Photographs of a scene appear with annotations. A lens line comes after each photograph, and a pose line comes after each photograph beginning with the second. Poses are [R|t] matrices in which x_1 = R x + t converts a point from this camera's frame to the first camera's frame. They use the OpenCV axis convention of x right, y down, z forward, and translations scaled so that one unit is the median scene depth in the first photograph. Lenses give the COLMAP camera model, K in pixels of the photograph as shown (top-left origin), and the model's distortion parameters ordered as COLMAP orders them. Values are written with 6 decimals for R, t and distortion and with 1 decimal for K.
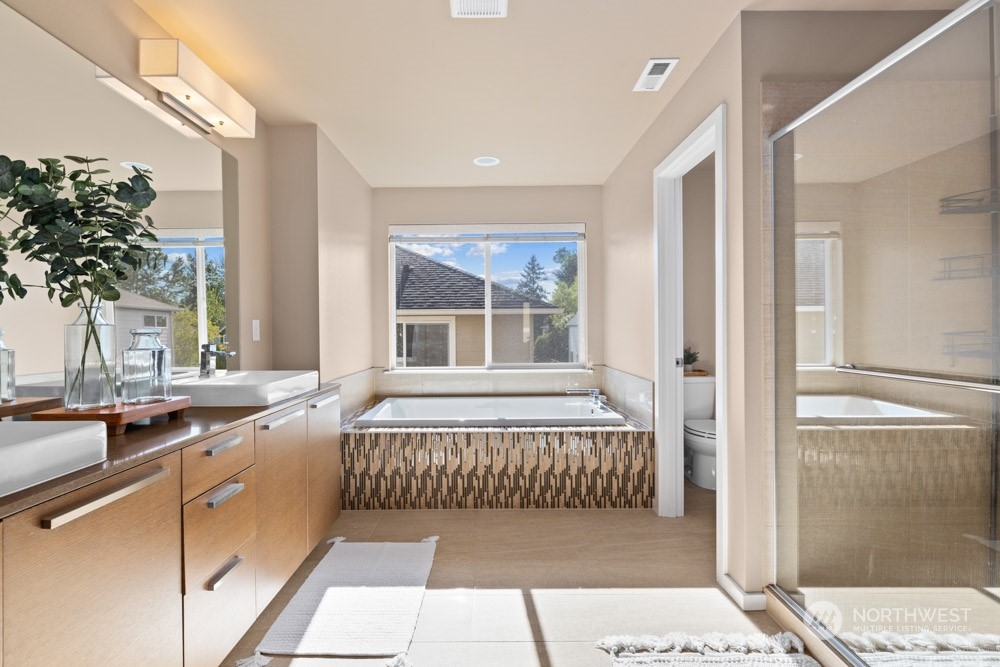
lens RADIAL K [[469.6, 0, 500.0], [0, 469.6, 333.5], [0, 0, 1]] dist [-0.001341, -0.000273]
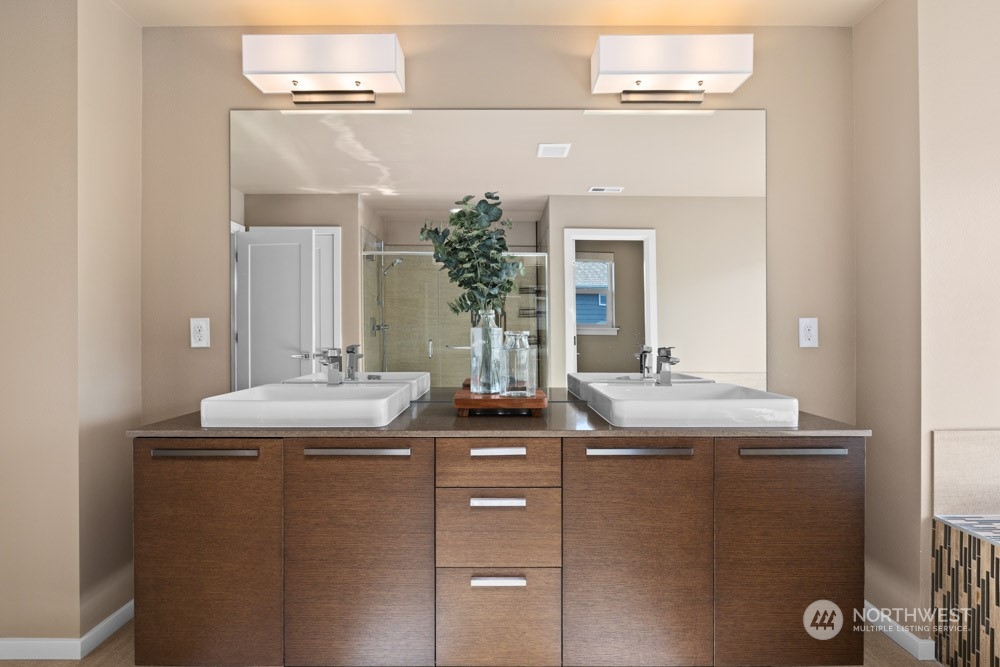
lens RADIAL K [[469.6, 0, 500.0], [0, 469.6, 333.5], [0, 0, 1]] dist [-0.001341, -0.000273]
pose [[0.005560, 0.008801, -0.999946, 0.263641], [-0.004453, 0.999952, 0.008777, -0.007384], [0.999975, 0.004404, 0.005598, 0.684818]]
